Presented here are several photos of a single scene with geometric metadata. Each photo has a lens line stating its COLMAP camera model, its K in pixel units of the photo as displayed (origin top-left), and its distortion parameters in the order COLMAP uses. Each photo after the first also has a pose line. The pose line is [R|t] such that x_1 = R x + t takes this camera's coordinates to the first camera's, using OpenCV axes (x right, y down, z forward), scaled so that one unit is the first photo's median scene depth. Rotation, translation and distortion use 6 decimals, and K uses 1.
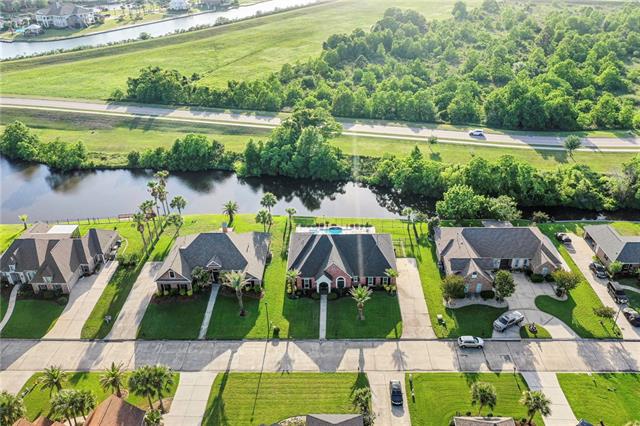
lens RADIAL K [[507.0, 0, 320.0], [0, 507.0, 213.0], [0, 0, 1]] dist [0.000190, 0.002713]
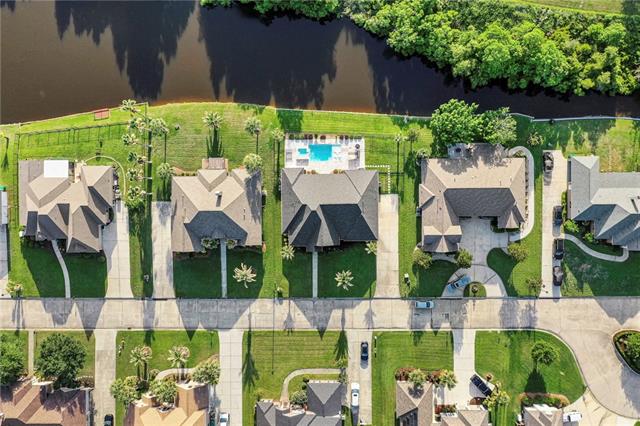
lens RADIAL K [[507.0, 0, 320.0], [0, 507.0, 213.0], [0, 0, 1]] dist [0.000190, 0.002713]
pose [[0.999576, -0.026919, -0.011078, 0.038374], [0.022968, 0.495537, 0.868283, -1.011128], [-0.017884, -0.868169, 0.495946, 0.522397]]
